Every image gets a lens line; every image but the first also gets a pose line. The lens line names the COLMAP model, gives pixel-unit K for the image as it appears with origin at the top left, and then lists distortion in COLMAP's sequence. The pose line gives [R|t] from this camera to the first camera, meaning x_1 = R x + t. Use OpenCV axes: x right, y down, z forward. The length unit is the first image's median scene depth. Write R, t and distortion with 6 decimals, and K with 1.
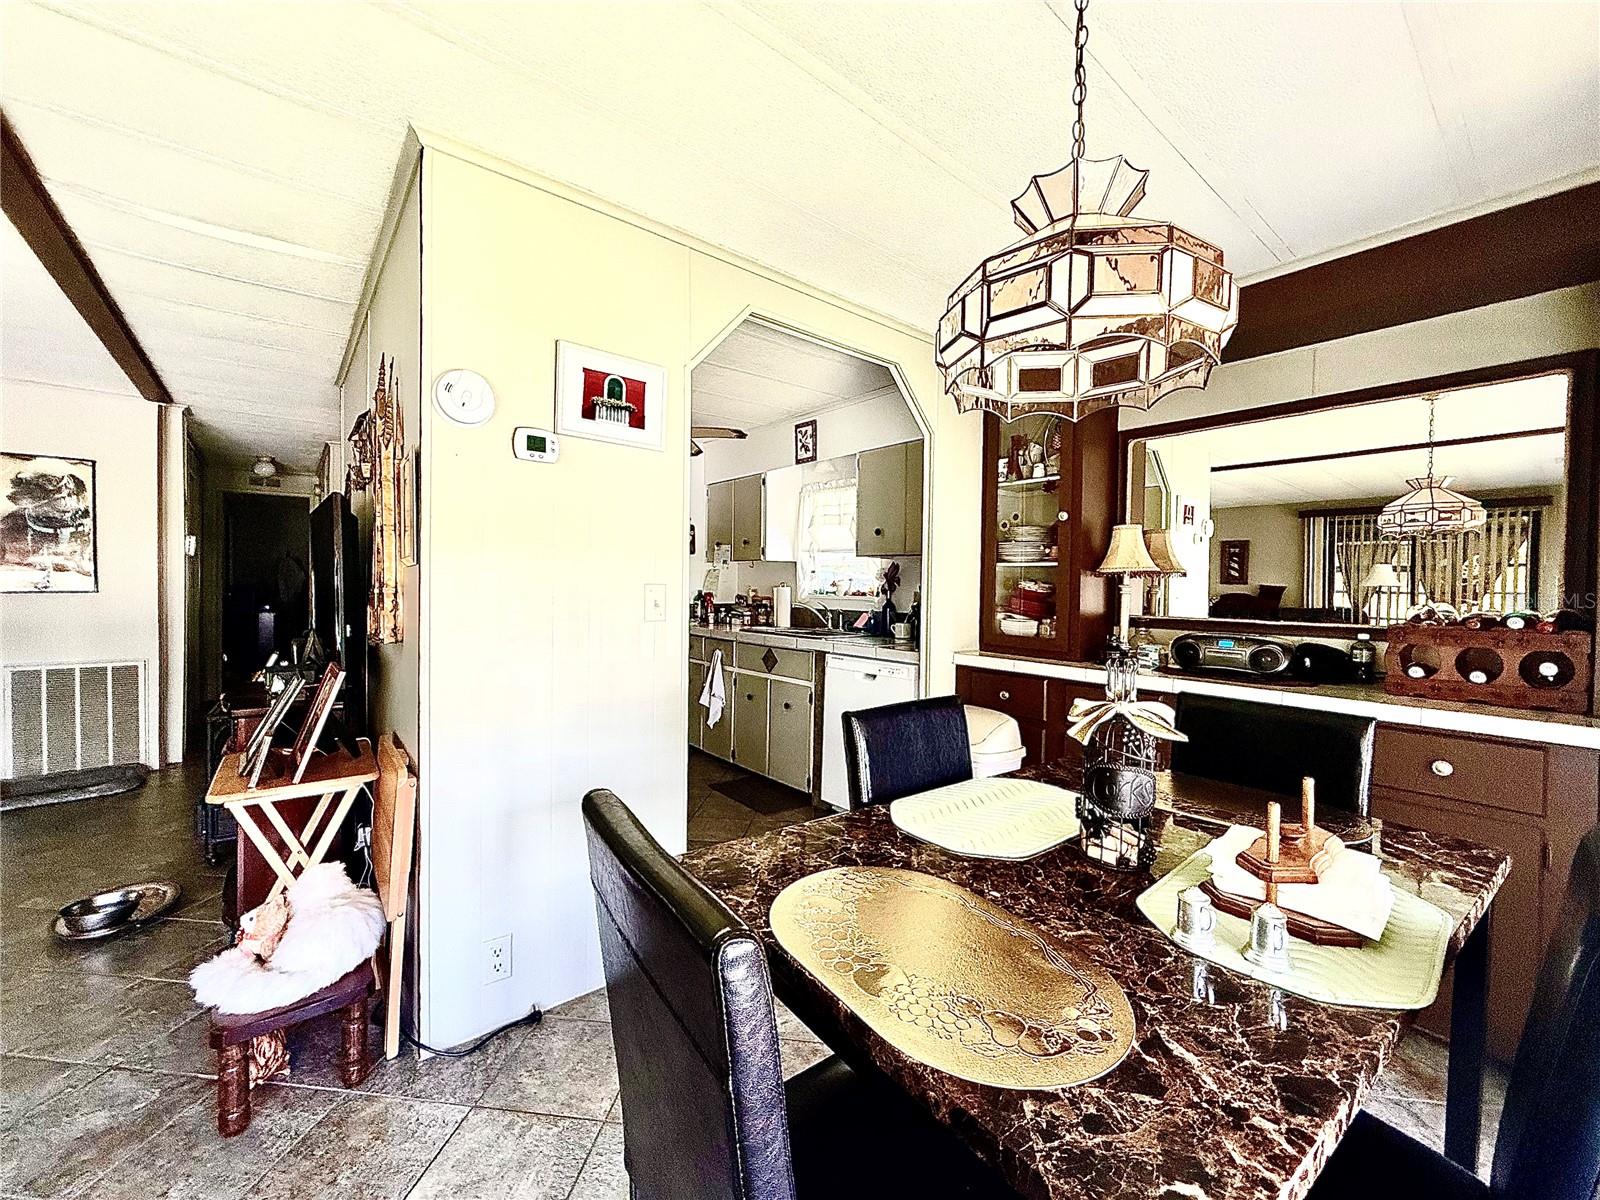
lens RADIAL K [[636.7, 0, 801.4], [0, 636.7, 596.4], [0, 0, 1]] dist [-0.000378, 0.000031]
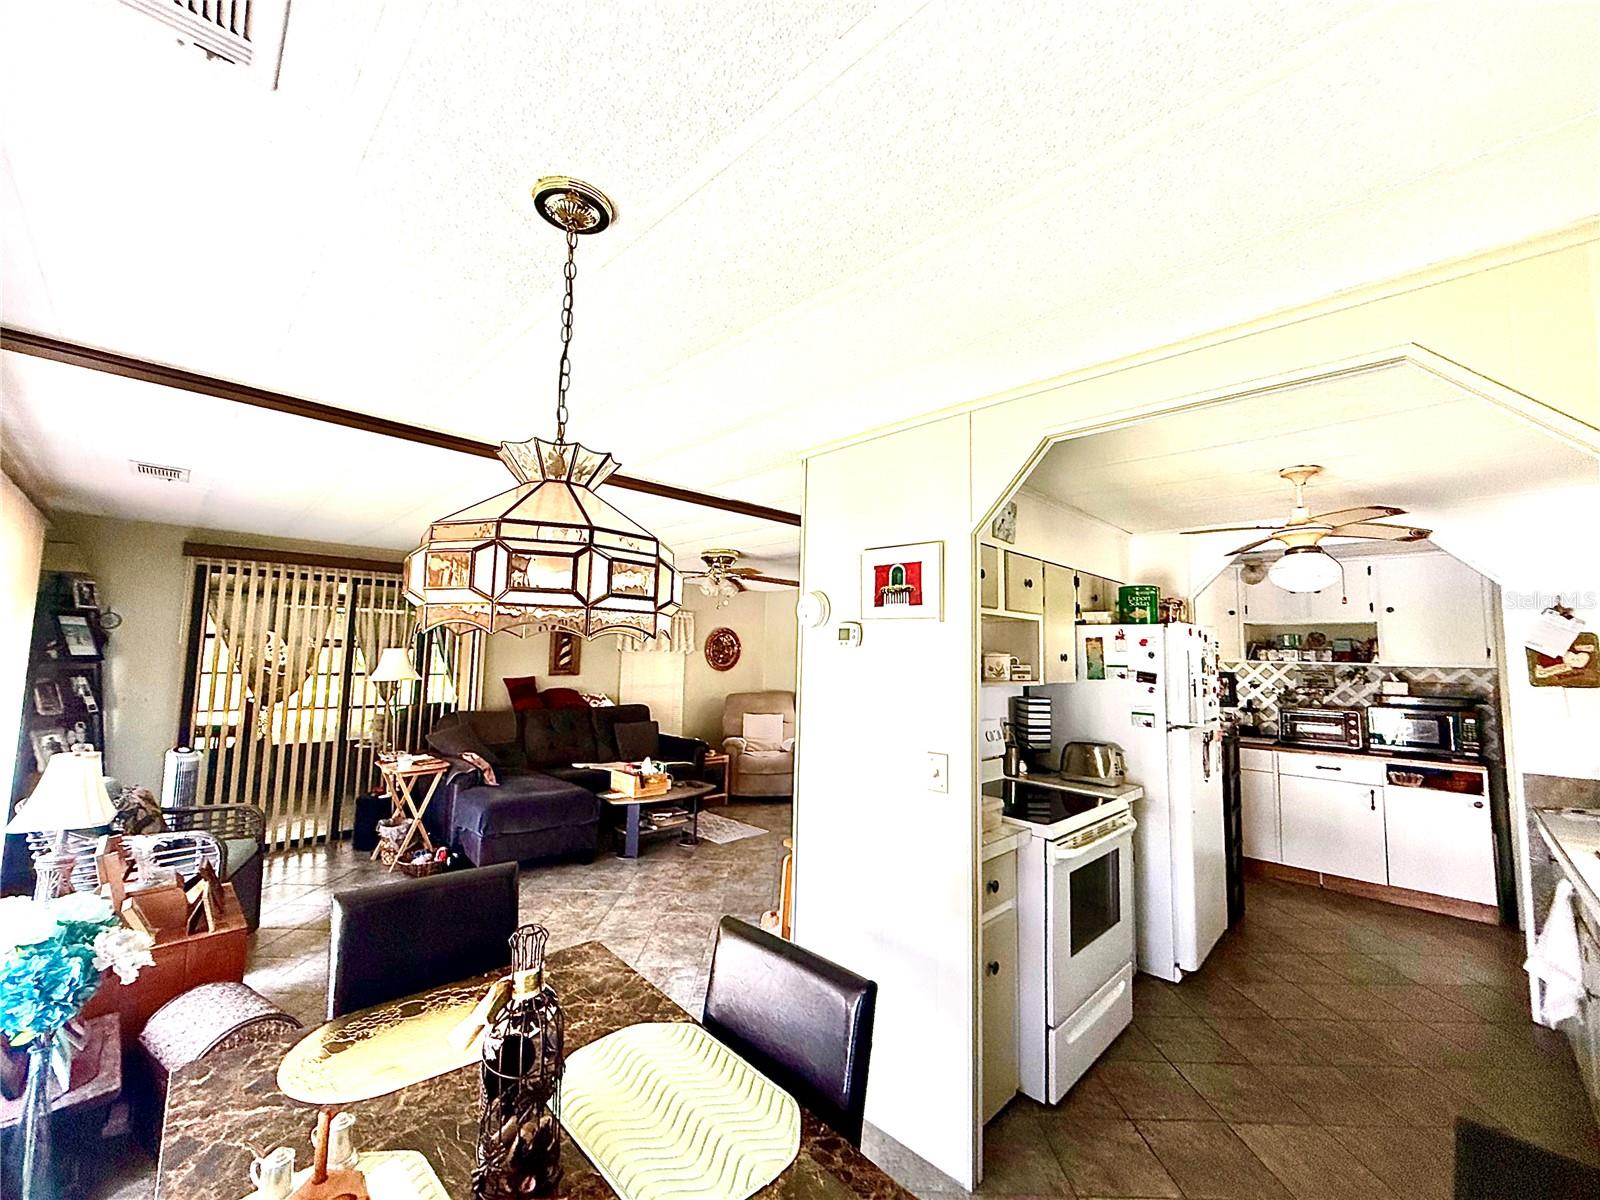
lens RADIAL K [[641.5, 0, 797.3], [0, 641.5, 597.2], [0, 0, 1]] dist [-0.000529, -0.000019]
pose [[0.101142, -0.099424, -0.989891, 0.813337], [-0.039788, 0.993793, -0.103882, -0.157374], [0.994076, 0.049893, 0.096559, 0.699346]]
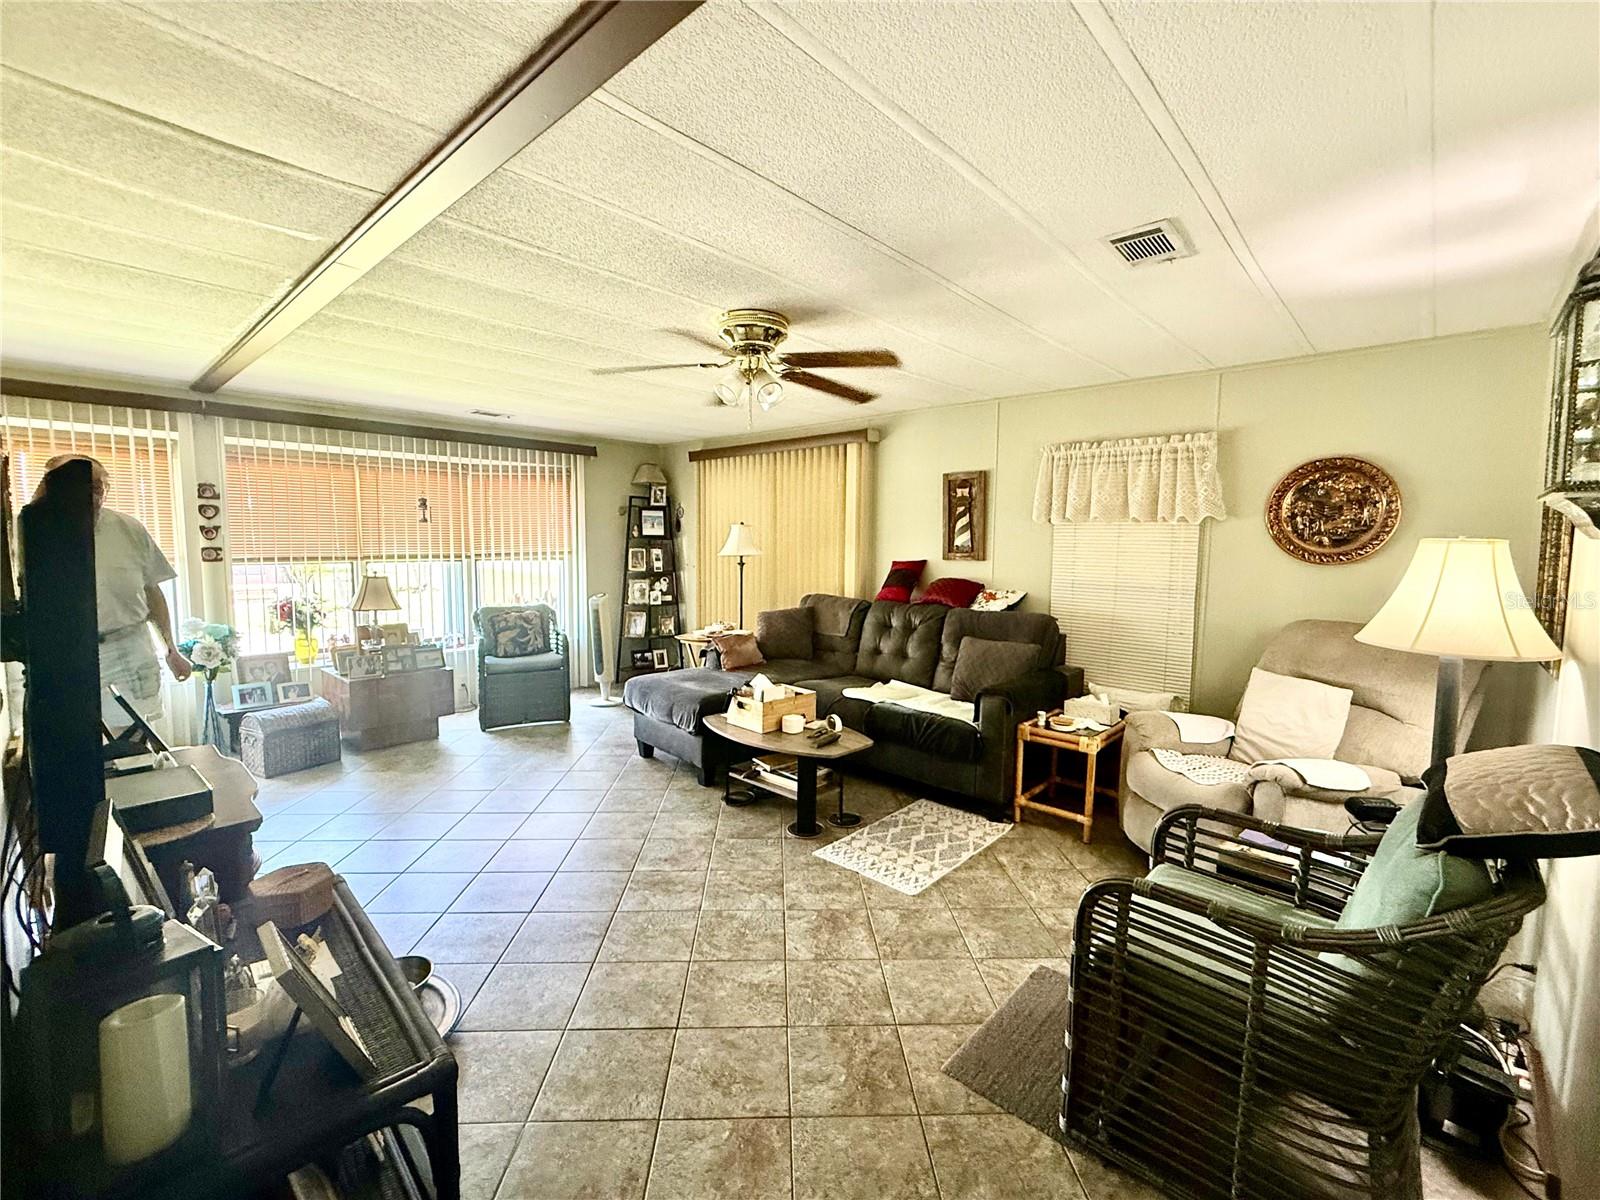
lens RADIAL K [[694.6, 0, 800.5], [0, 694.6, 595.5], [0, 0, 1]] dist [-0.001272, -0.000089]
pose [[-0.988837, -0.012200, -0.148504, -1.696621], [-0.026817, 0.994940, 0.096826, -0.150431], [0.146571, 0.099727, -0.984160, 2.213809]]
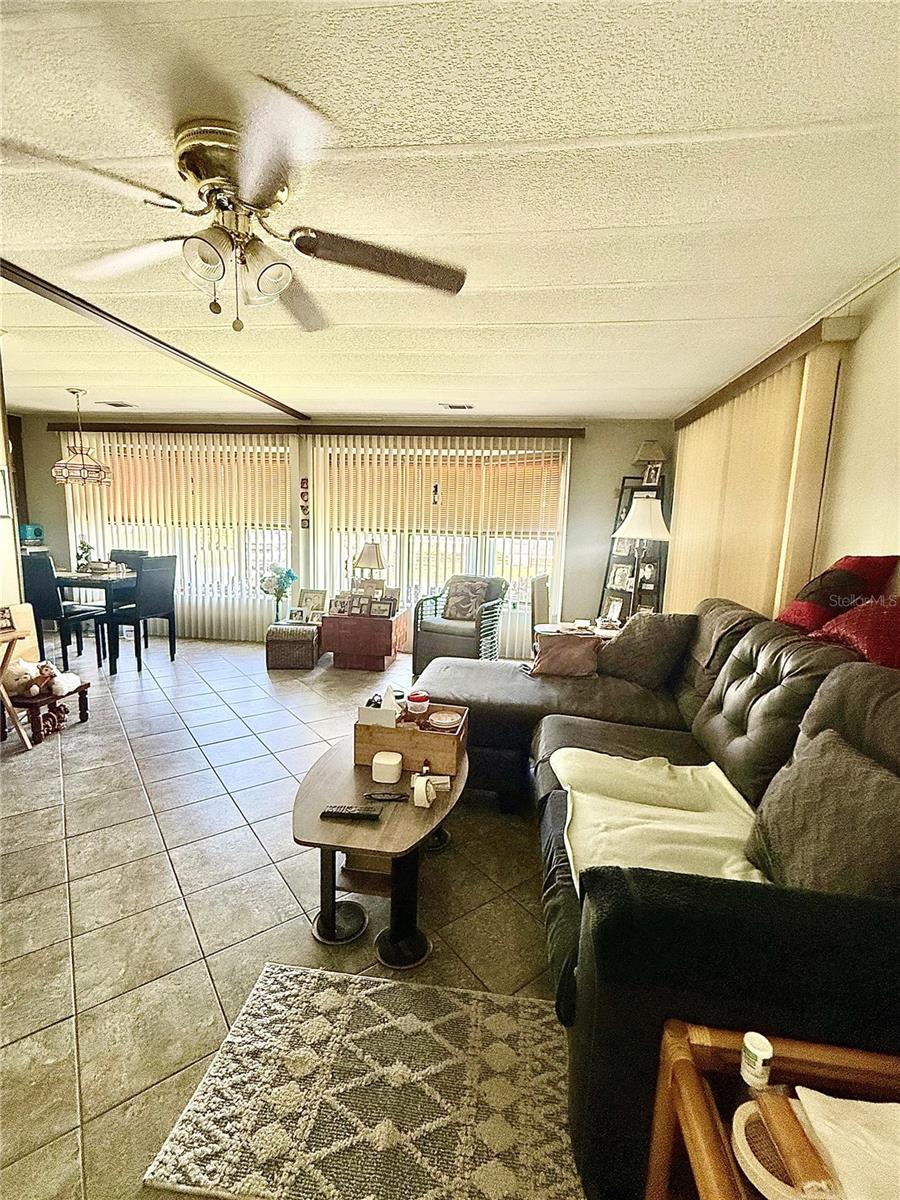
lens RADIAL K [[524.5, 0, 452.3], [0, 524.5, 597.1], [0, 0, 1]] dist [-0.000248, 0.000182]
pose [[-0.688672, -0.140480, 0.711334, -2.671169], [-0.029491, 0.985667, 0.166106, -0.110626], [-0.724473, 0.093415, -0.682944, 0.991456]]
